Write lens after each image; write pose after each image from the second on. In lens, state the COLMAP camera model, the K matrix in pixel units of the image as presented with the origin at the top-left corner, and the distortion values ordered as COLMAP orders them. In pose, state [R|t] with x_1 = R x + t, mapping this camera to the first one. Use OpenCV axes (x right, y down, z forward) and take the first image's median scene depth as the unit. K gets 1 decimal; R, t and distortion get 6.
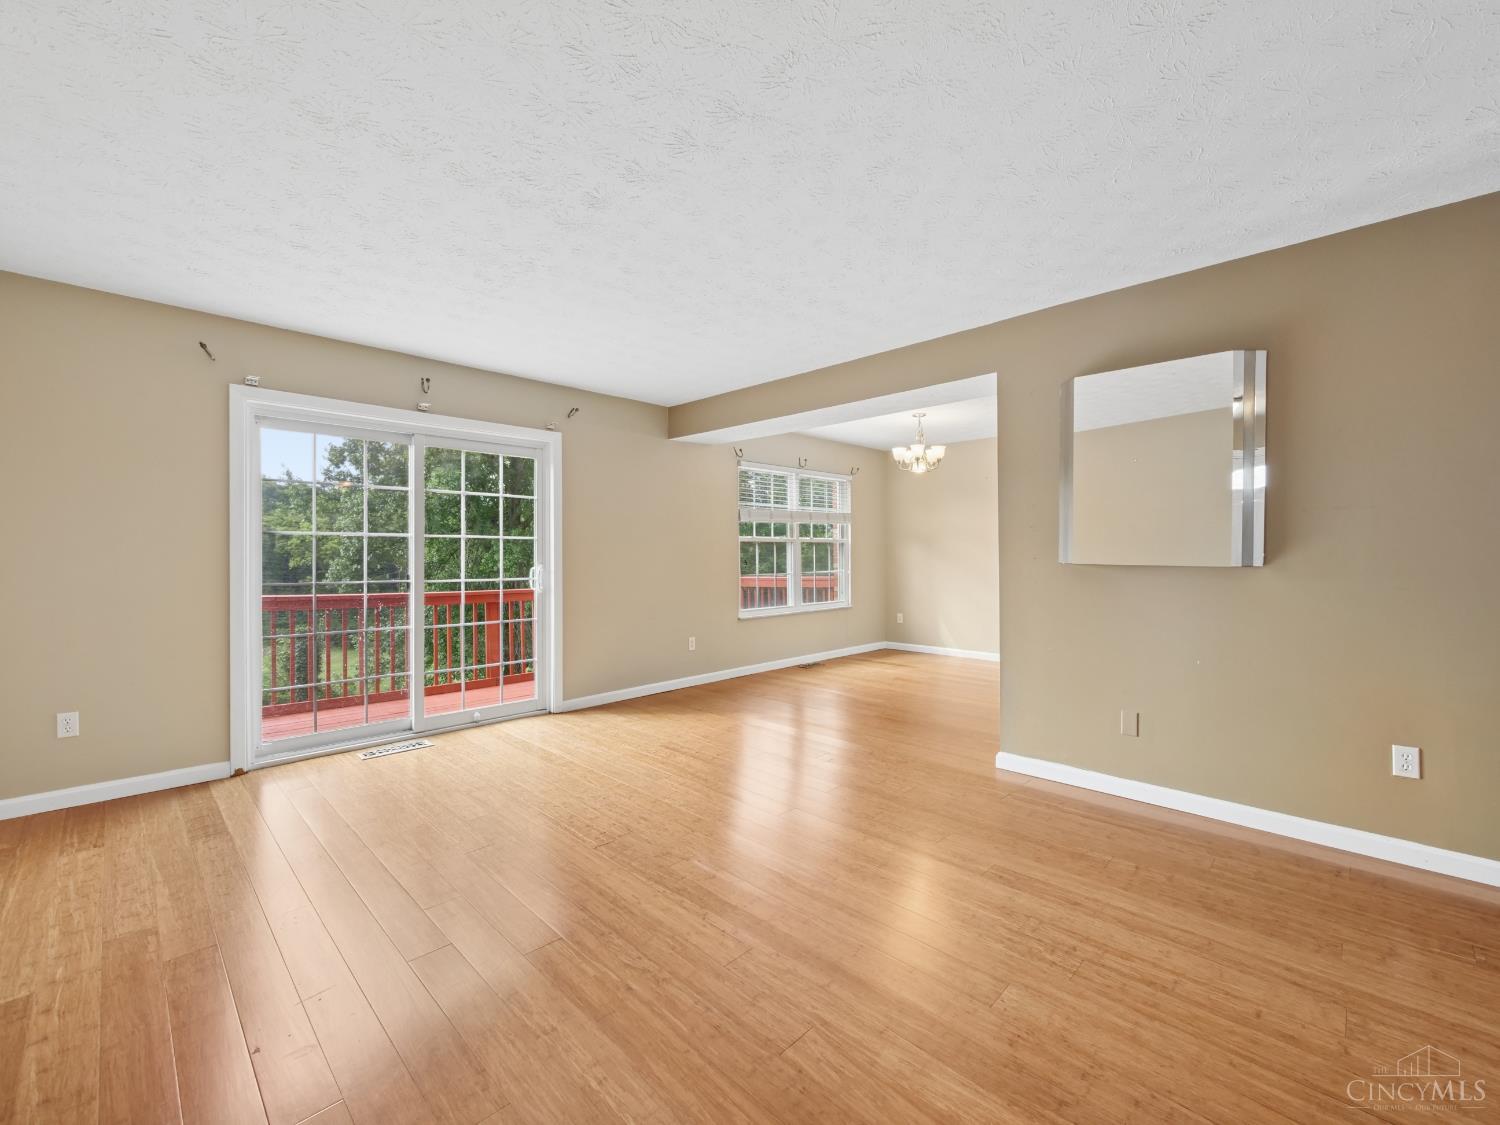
lens RADIAL K [[631.9, 0, 750.0], [0, 631.9, 563.0], [0, 0, 1]] dist [-0.007447, -0.000089]
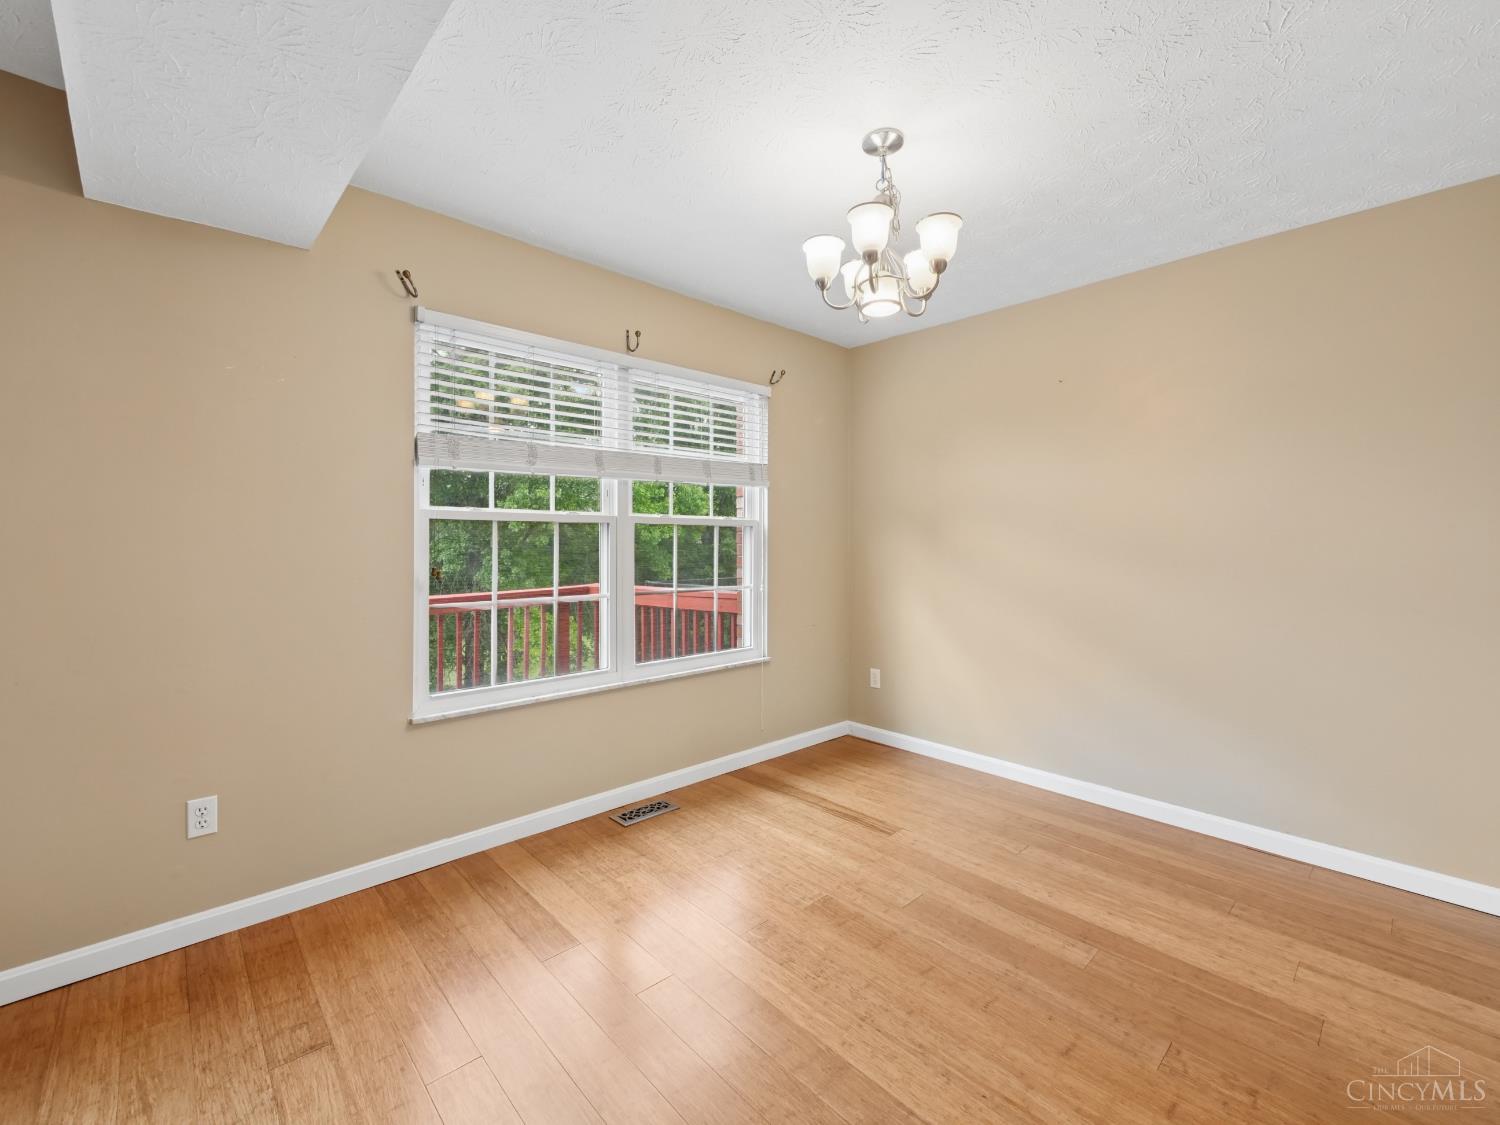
lens RADIAL K [[631.9, 0, 750.0], [0, 631.9, 563.0], [0, 0, 1]] dist [-0.007447, -0.000089]
pose [[0.999279, -0.002570, -0.037874, 0.270810], [0.002851, 0.999969, 0.007386, -0.012756], [0.037854, -0.007489, 0.999255, 0.857614]]
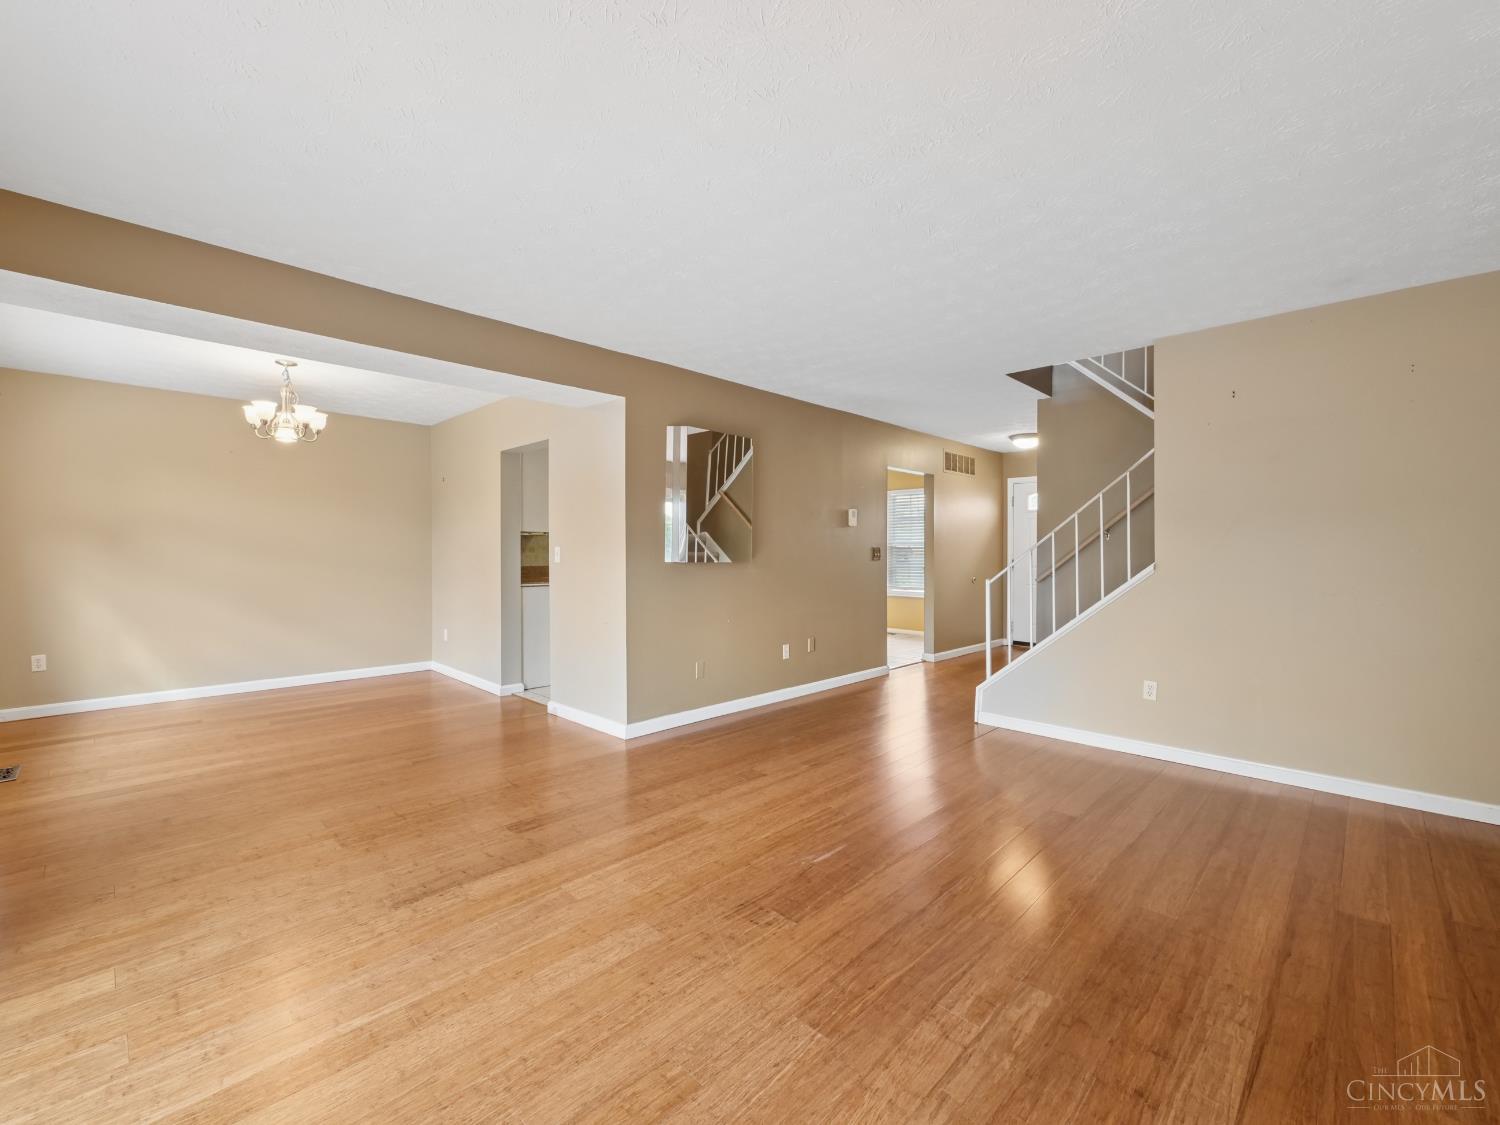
lens RADIAL K [[631.9, 0, 750.0], [0, 631.9, 563.0], [0, 0, 1]] dist [-0.007447, -0.000089]
pose [[-0.000375, -0.017687, 0.999844, -0.583614], [0.010156, 0.999792, 0.017690, -0.014155], [-0.999948, 0.010161, -0.000196, 0.587292]]
